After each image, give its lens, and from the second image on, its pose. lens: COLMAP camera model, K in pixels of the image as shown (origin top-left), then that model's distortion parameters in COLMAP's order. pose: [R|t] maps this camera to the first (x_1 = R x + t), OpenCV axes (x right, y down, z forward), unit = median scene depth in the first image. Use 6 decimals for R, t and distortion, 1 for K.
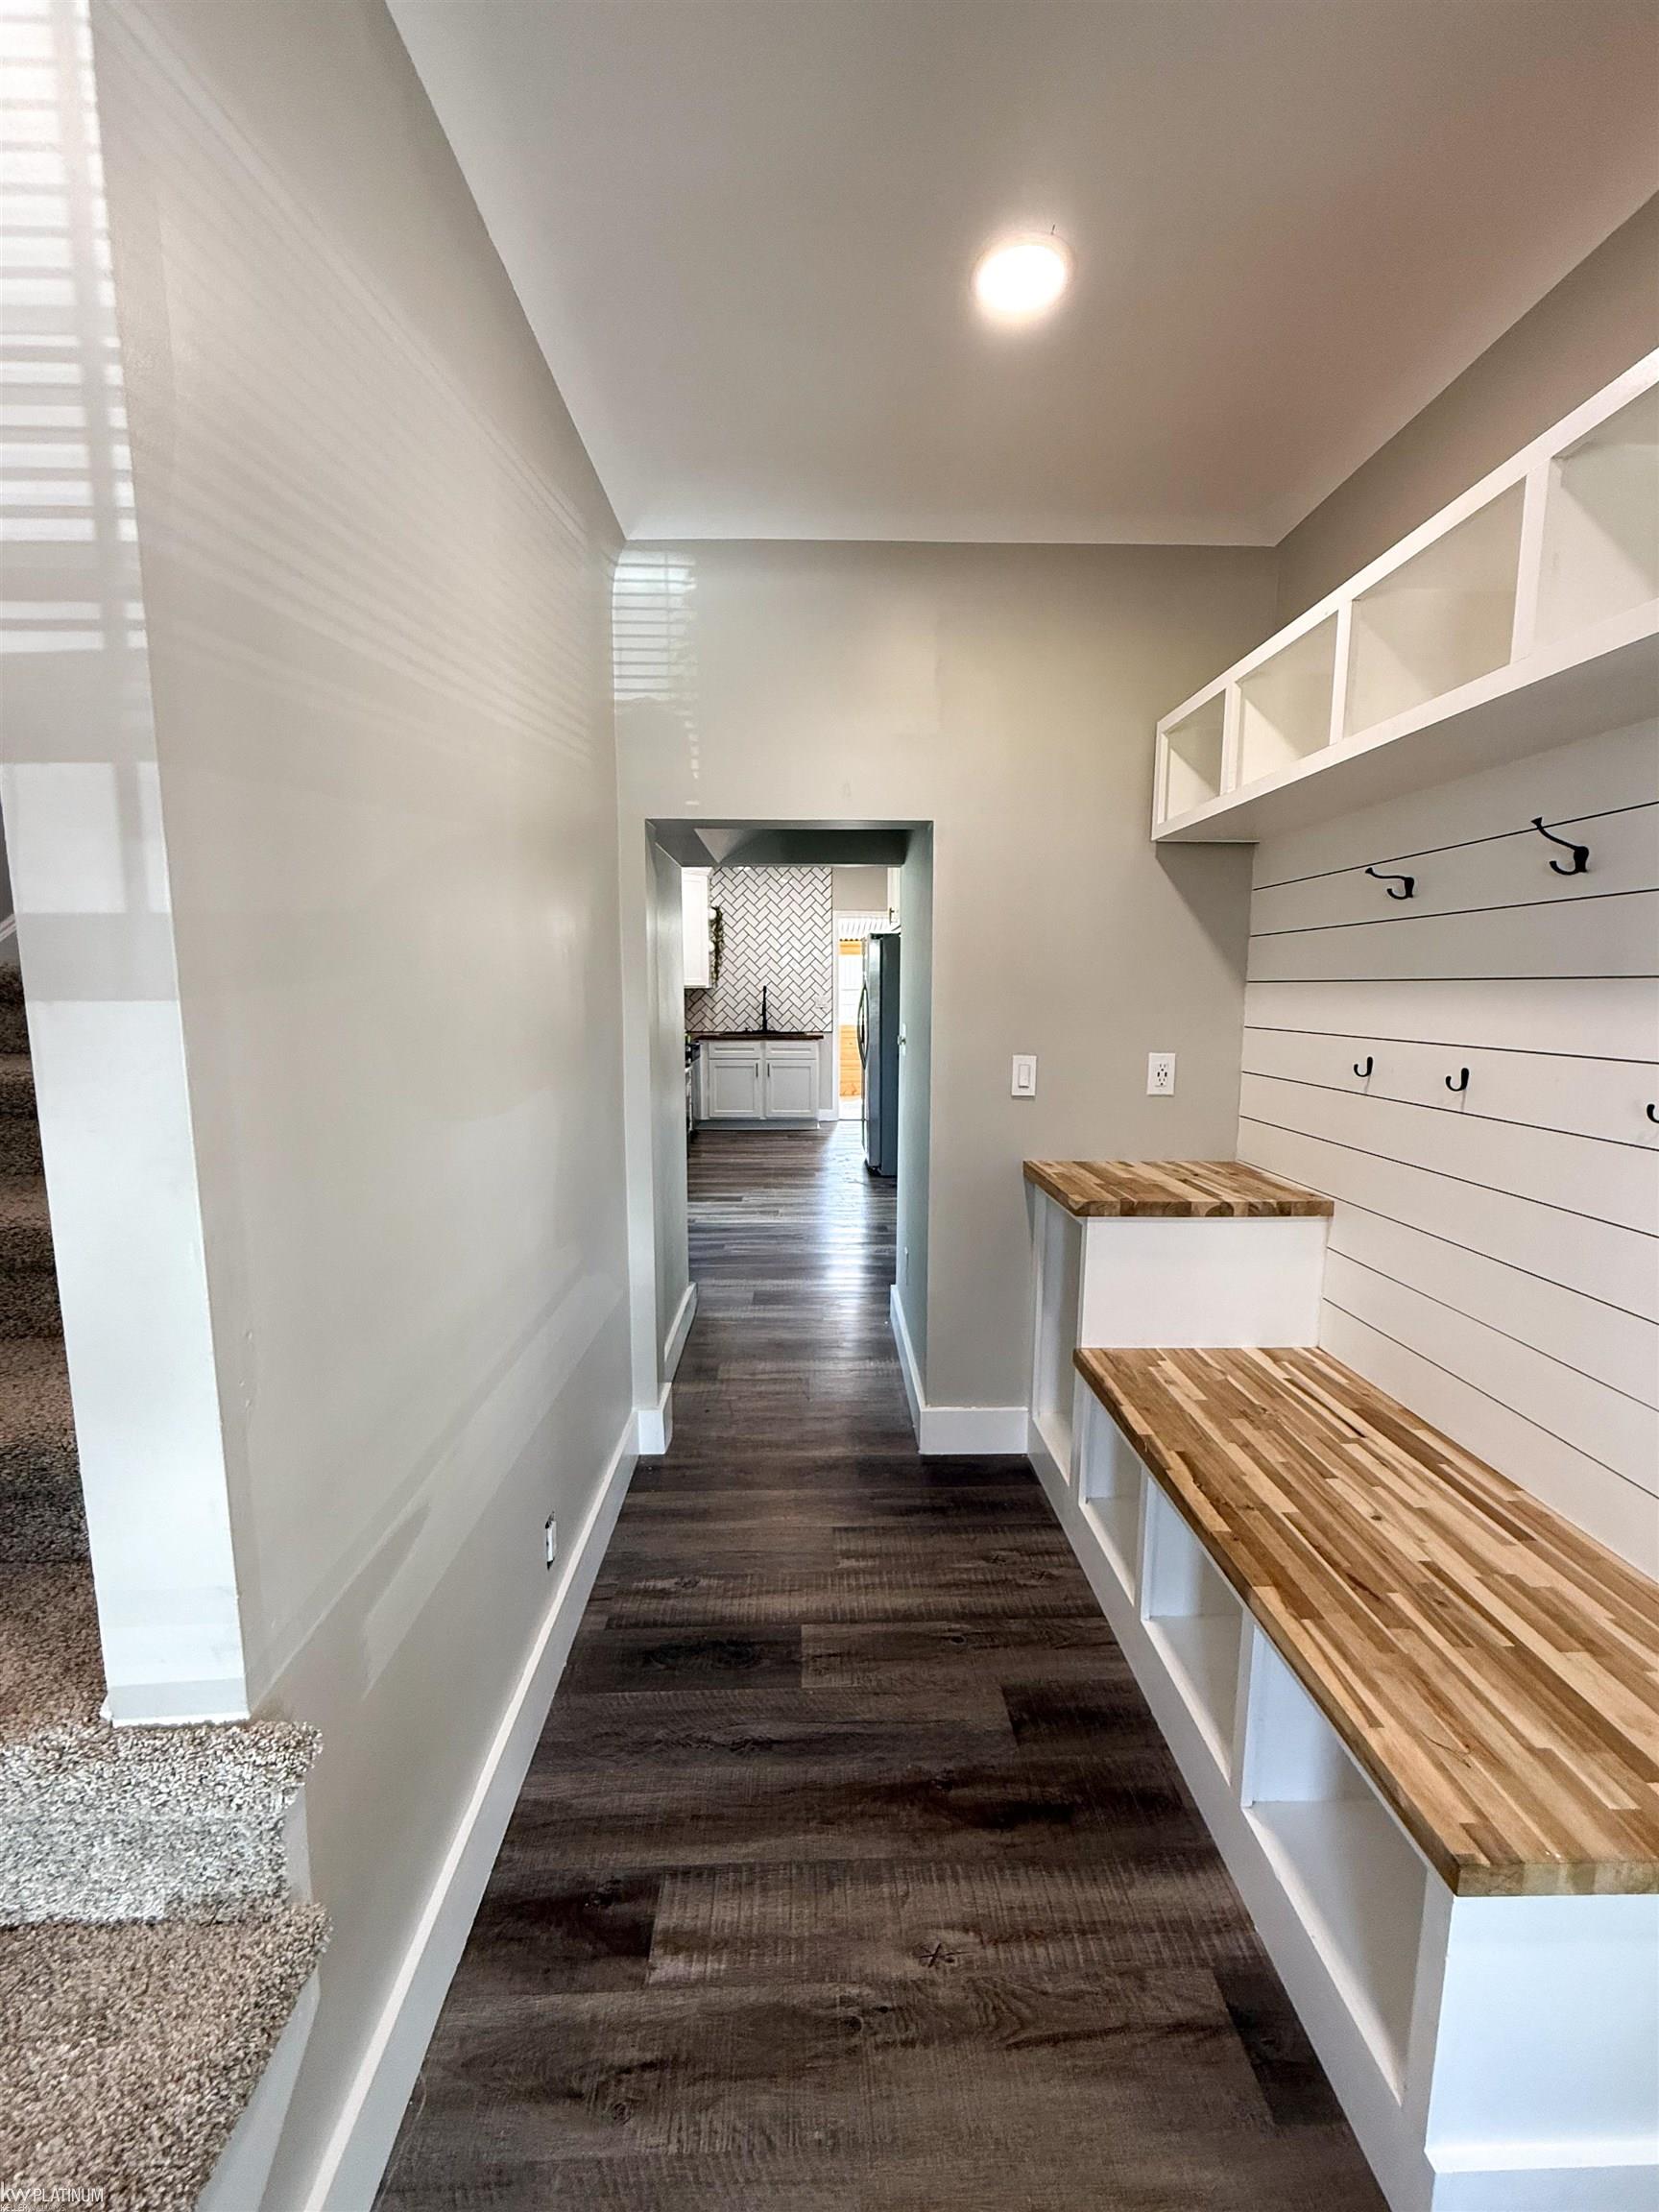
lens RADIAL K [[915.9, 0, 816.5], [0, 915.9, 1103.5], [0, 0, 1]] dist [-0.000492, -0.000320]
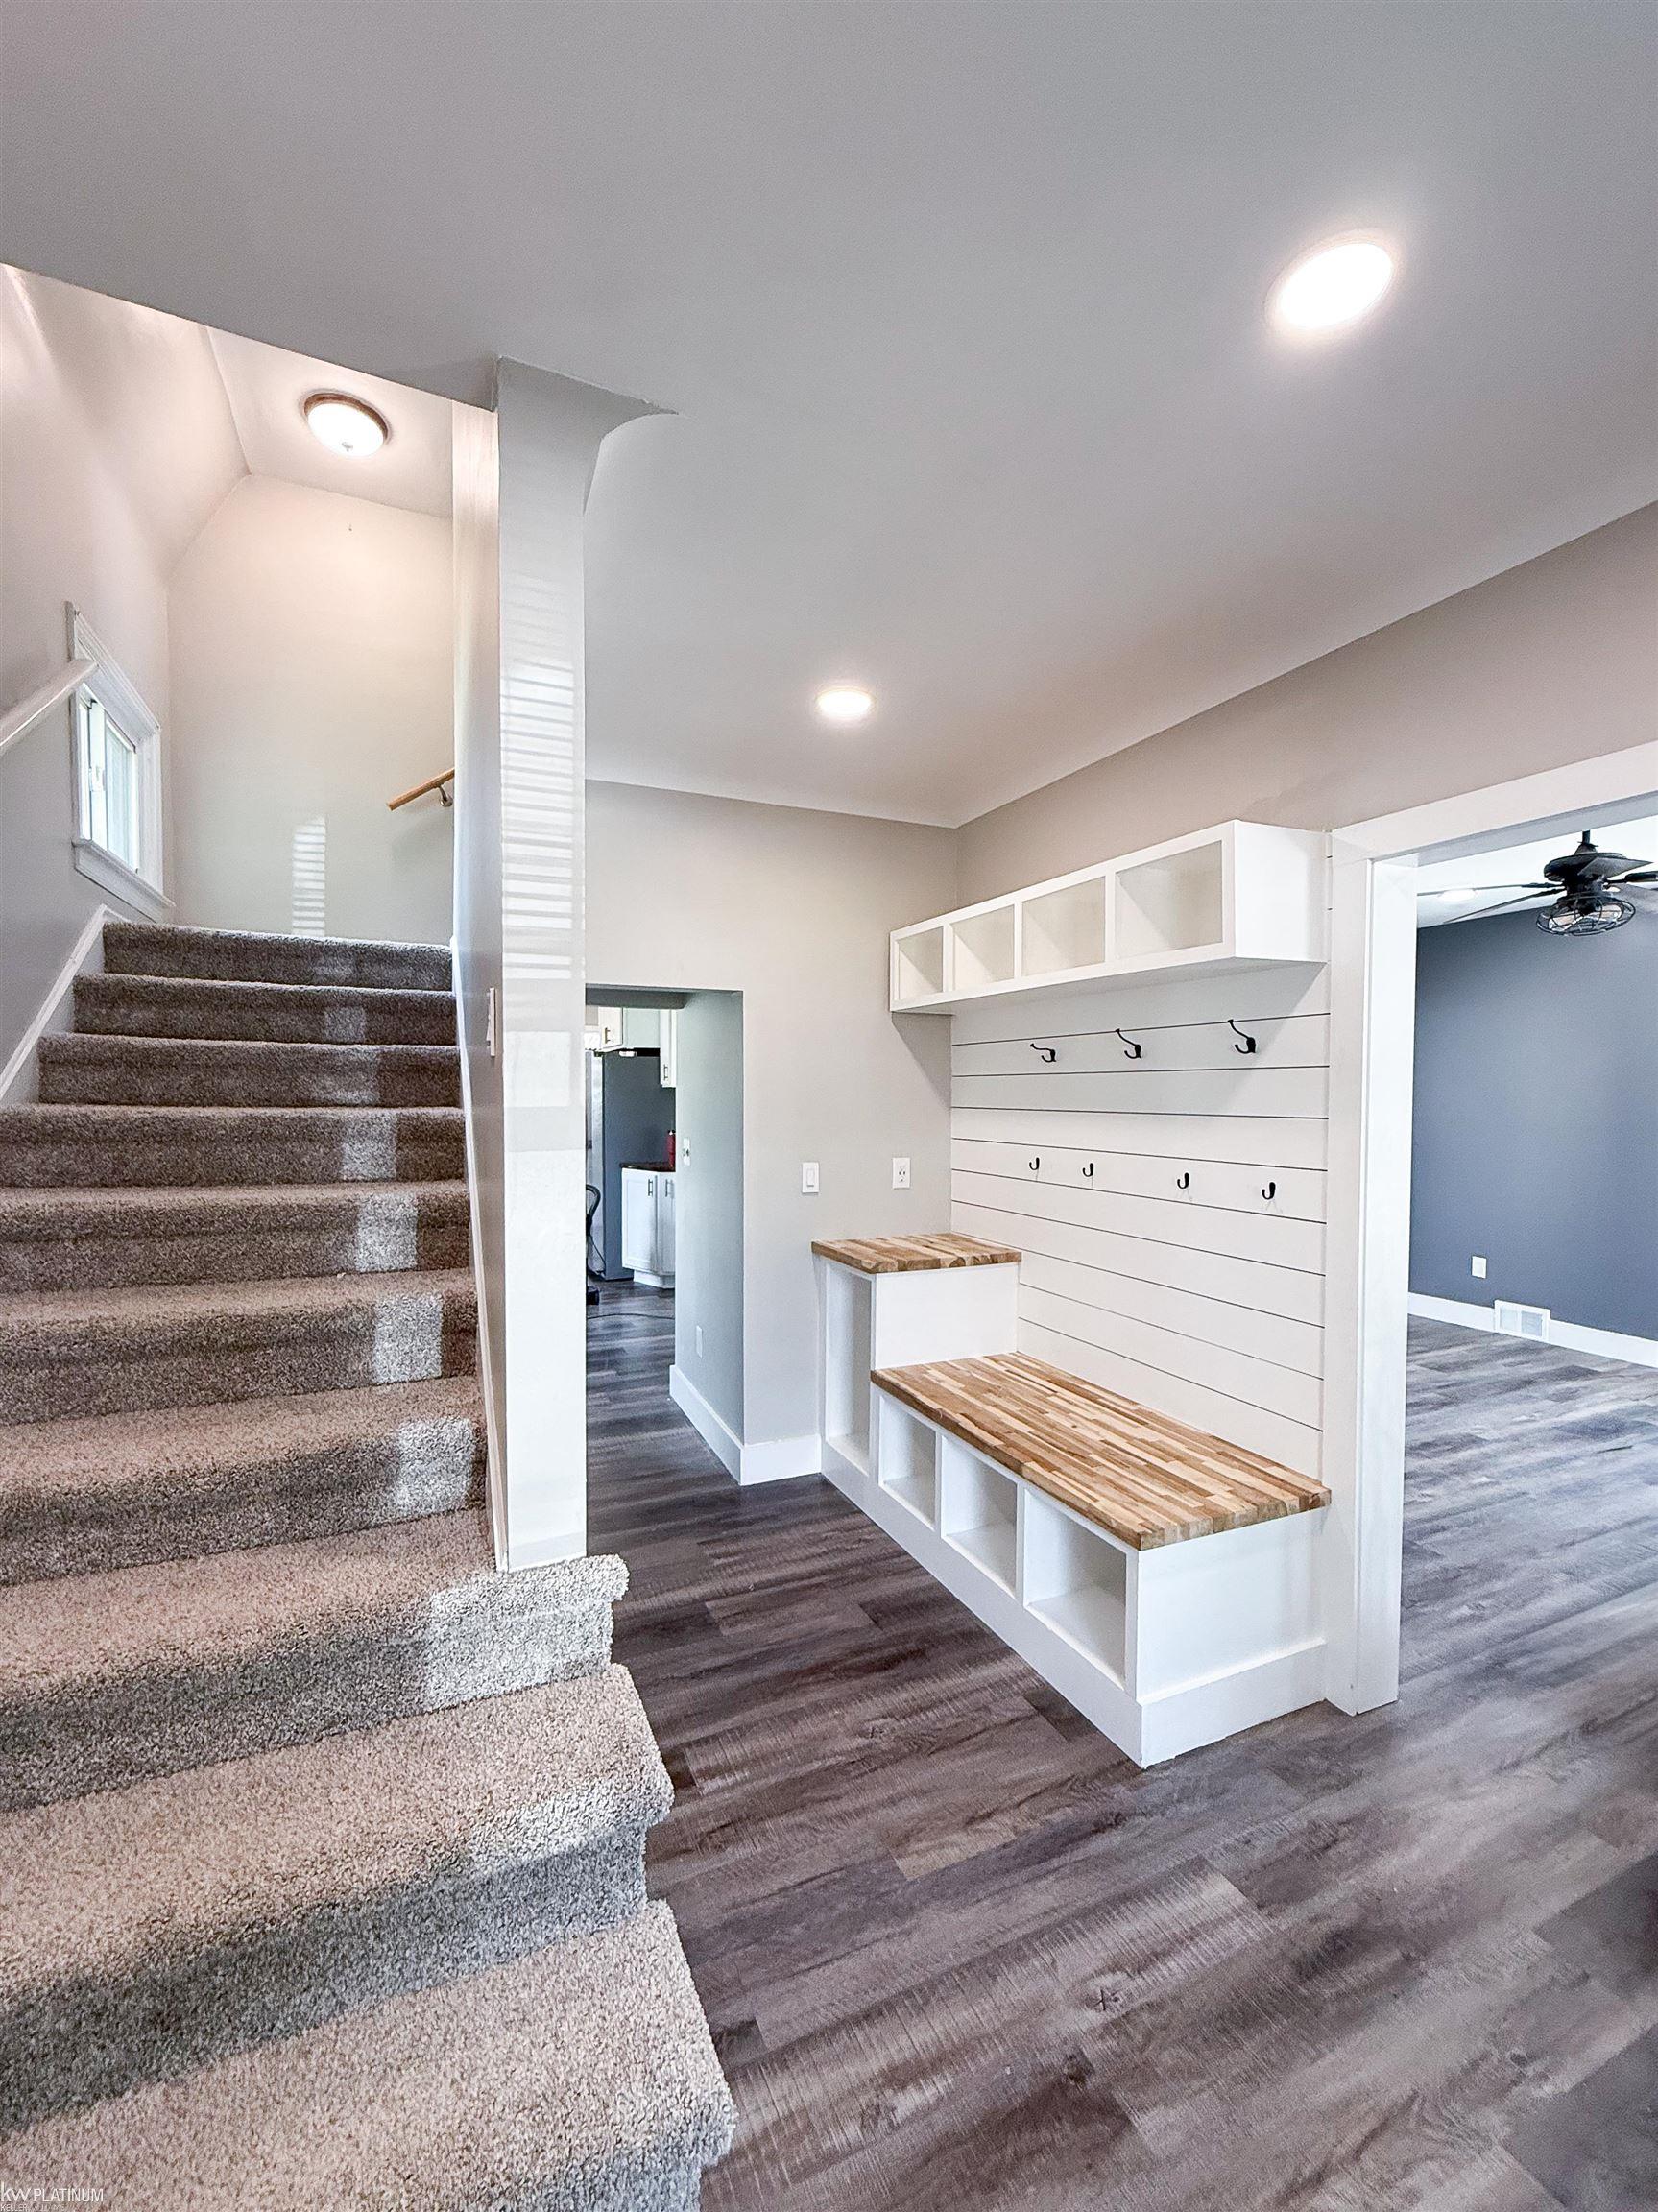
lens RADIAL K [[915.9, 0, 843.6], [0, 915.9, 1101.2], [0, 0, 1]] dist [-0.000492, -0.000320]
pose [[0.923034, -0.002786, 0.384709, -0.379218], [0.047464, 0.993159, -0.106690, 0.006932], [-0.381780, 0.116739, 0.916851, -0.409196]]
